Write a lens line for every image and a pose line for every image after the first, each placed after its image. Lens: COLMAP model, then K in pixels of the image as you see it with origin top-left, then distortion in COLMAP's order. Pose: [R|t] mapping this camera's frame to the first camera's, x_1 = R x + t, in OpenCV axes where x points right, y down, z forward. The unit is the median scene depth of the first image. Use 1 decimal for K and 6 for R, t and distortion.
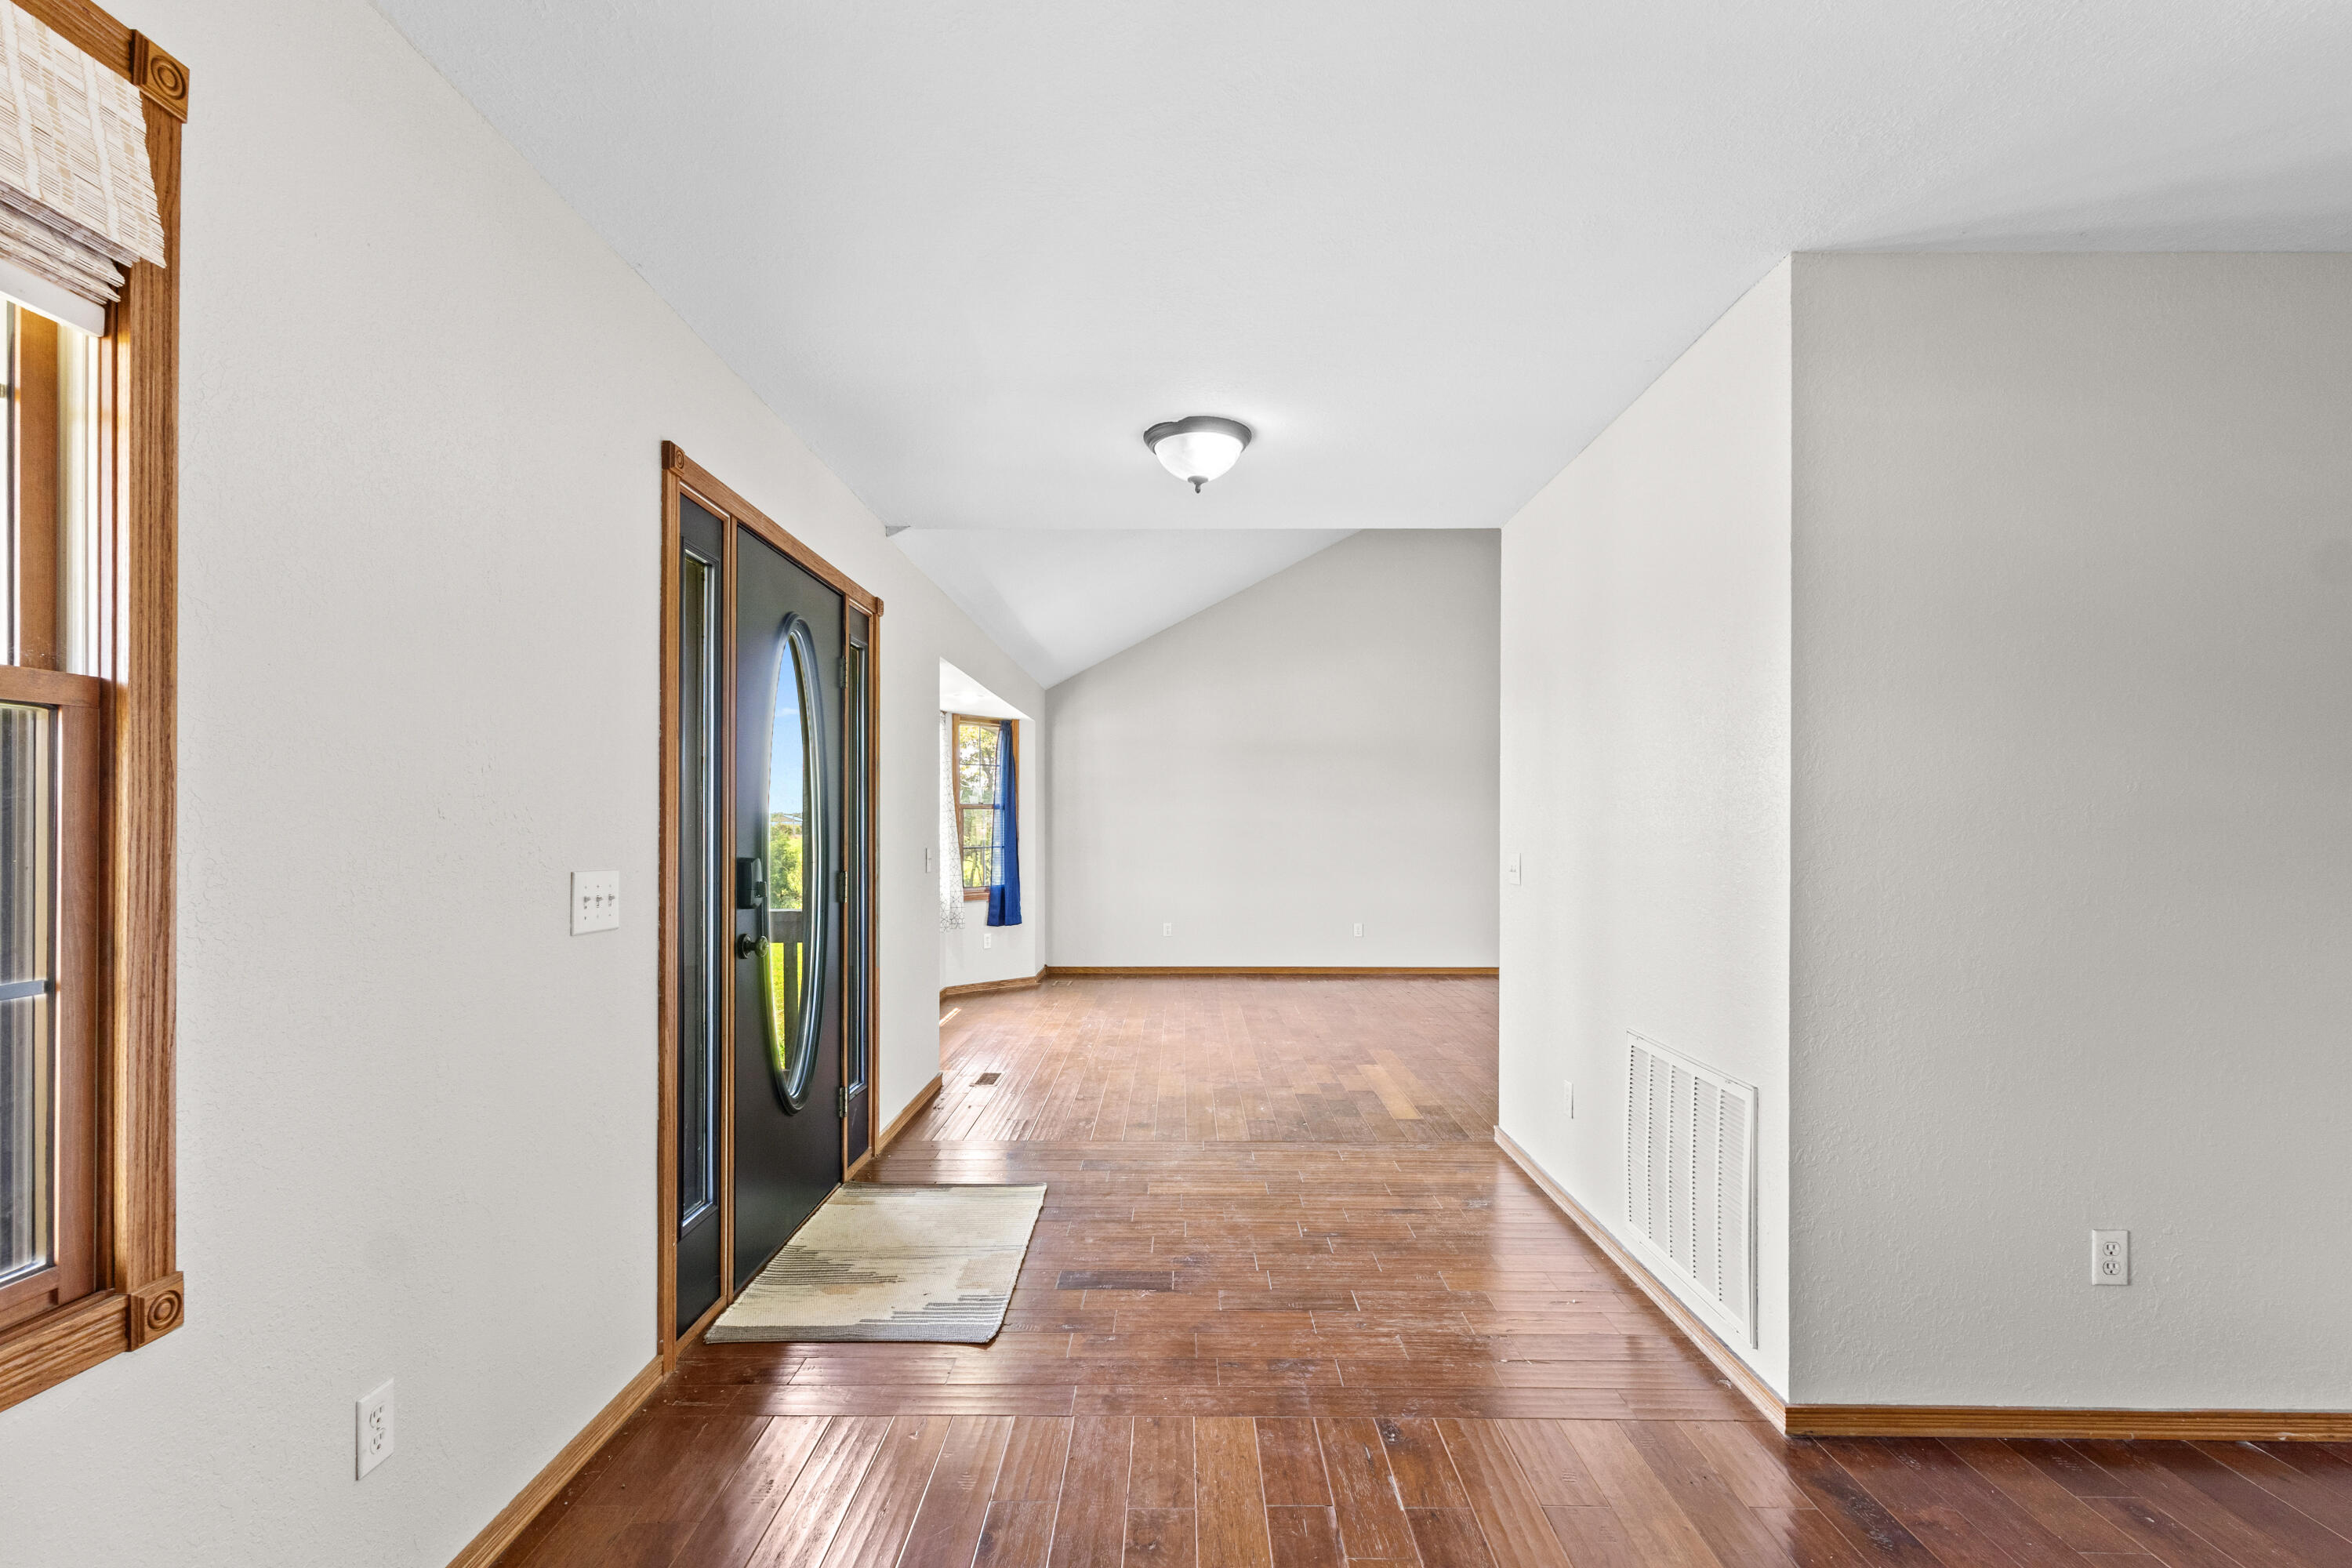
lens RADIAL K [[1094.7, 0, 1173.2], [0, 1094.7, 818.0], [0, 0, 1]] dist [0.002994, 0.000268]
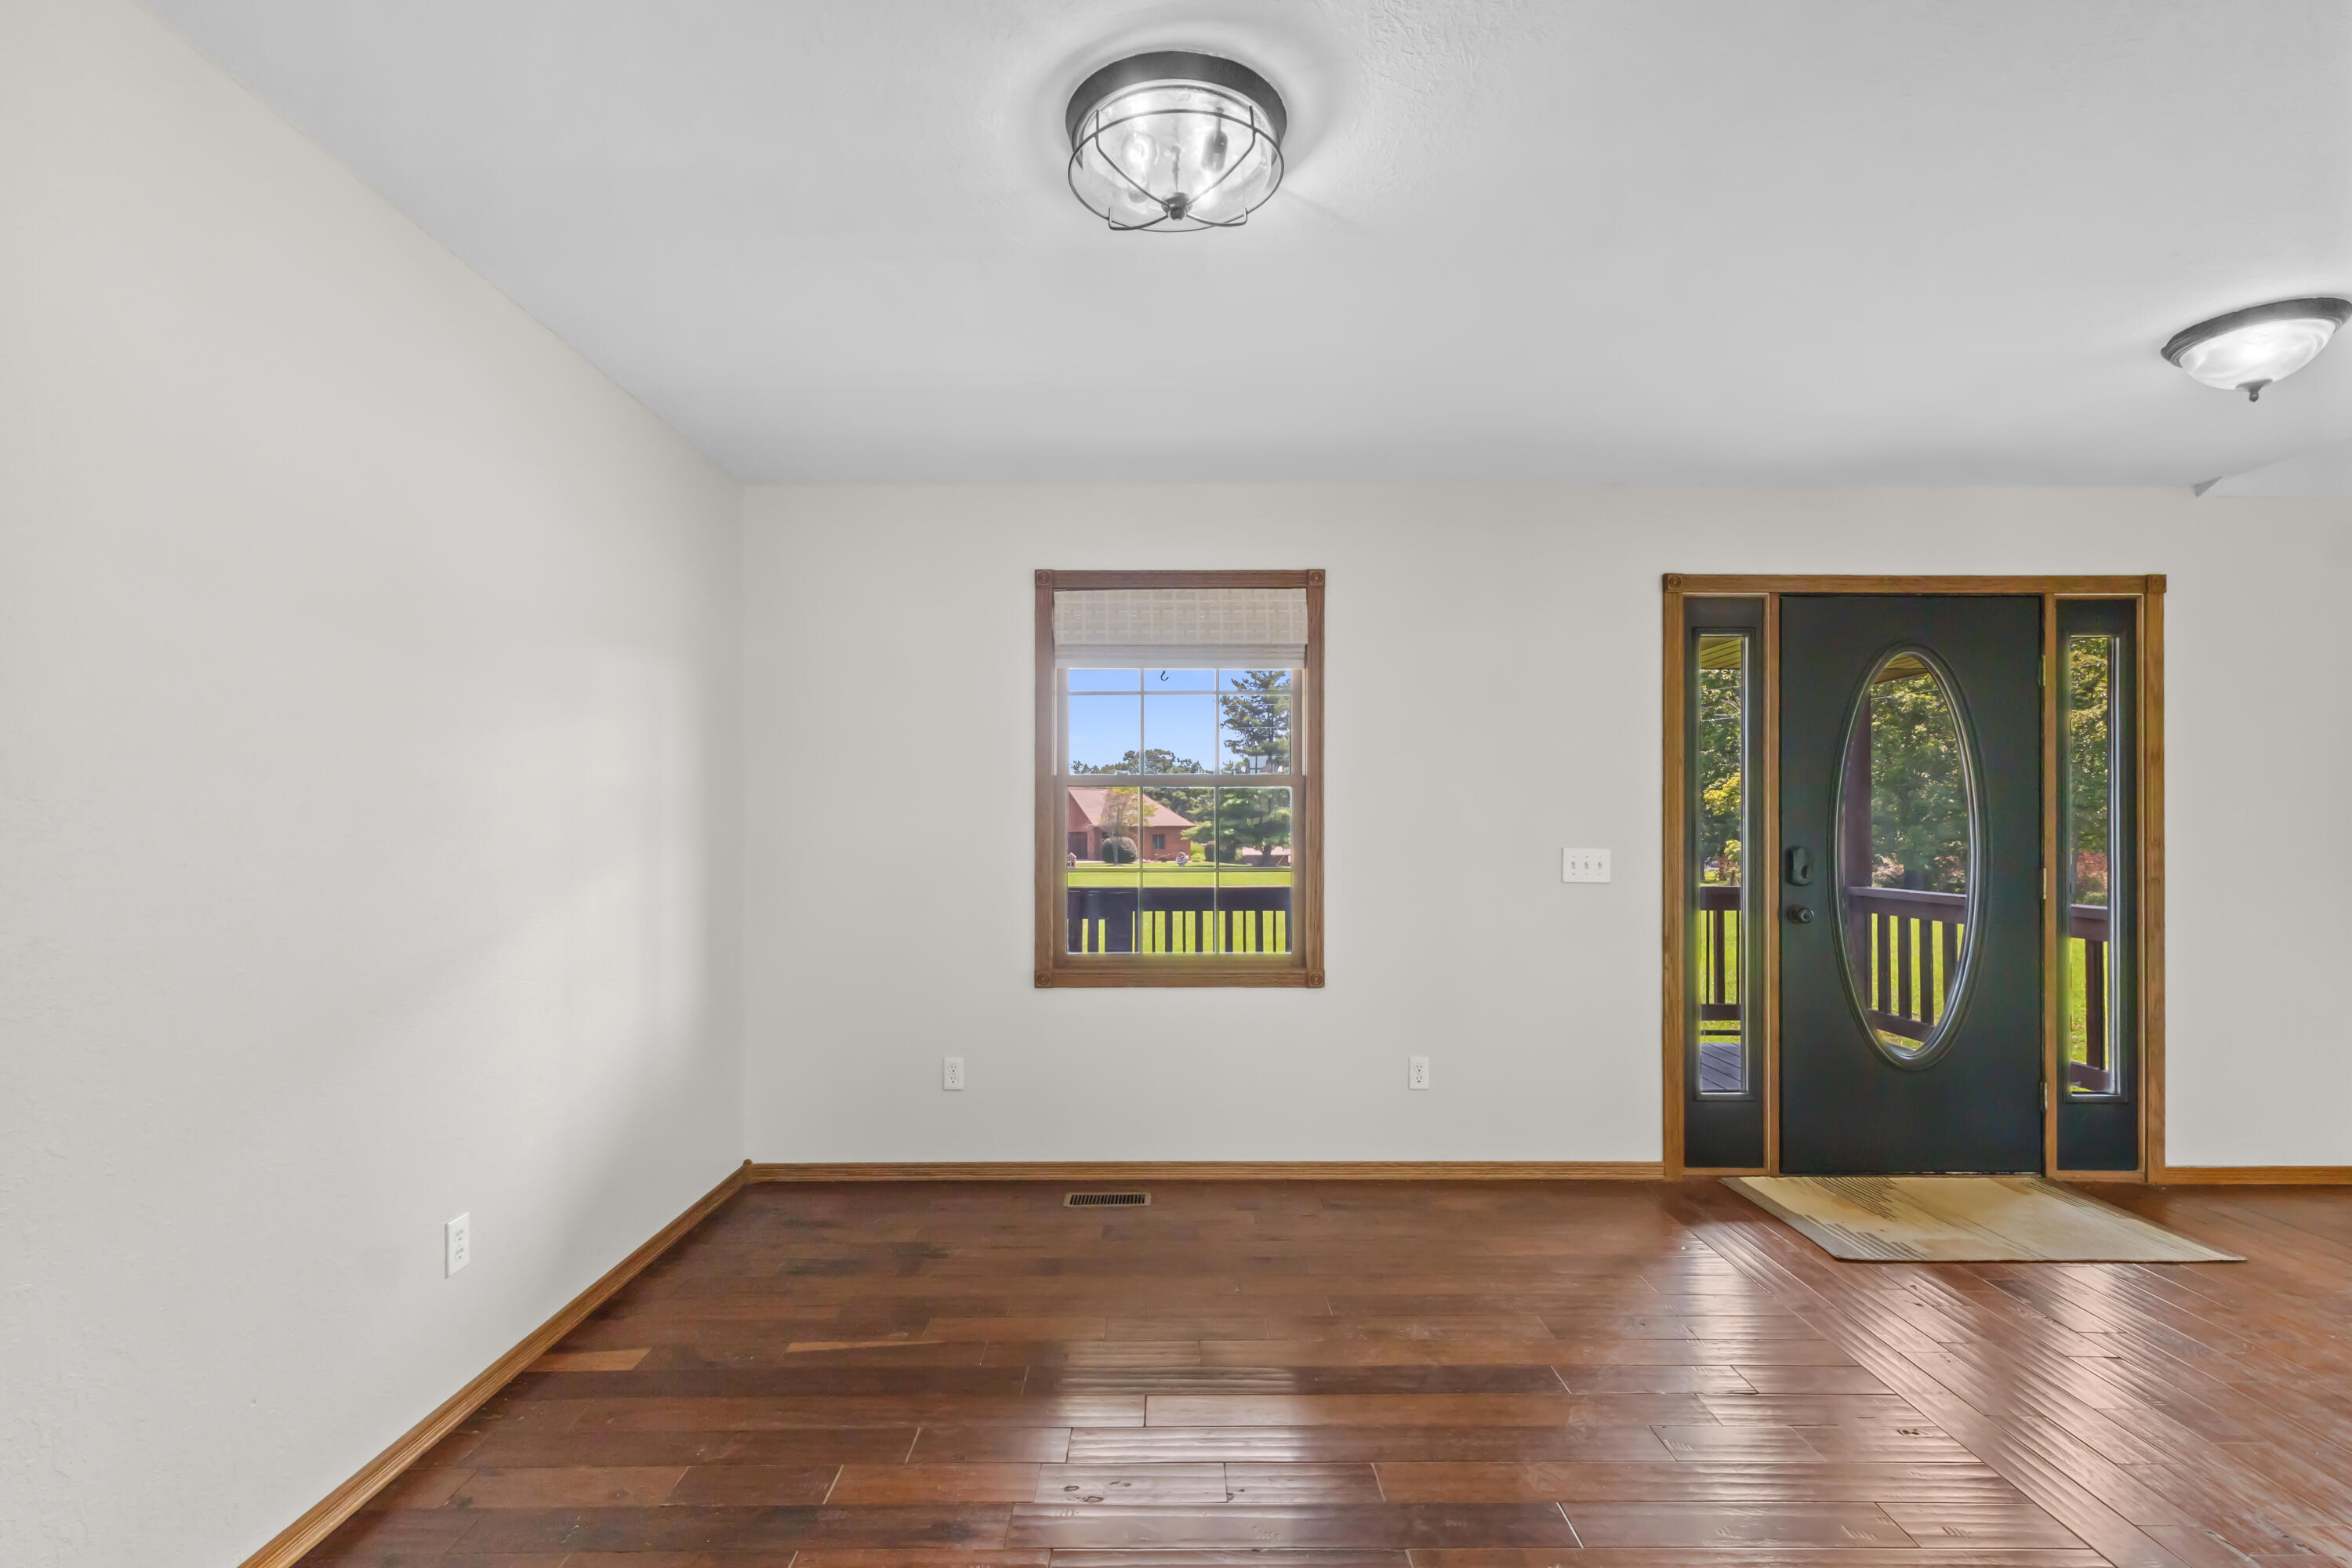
lens RADIAL K [[1094.7, 0, 1177.9], [0, 1094.7, 804.0], [0, 0, 1]] dist [0.002994, 0.000268]
pose [[0.023658, -0.013394, -0.999630, 0.836188], [0.002715, 0.999907, -0.013333, 0.001483], [0.999716, -0.002399, 0.023693, 0.217052]]
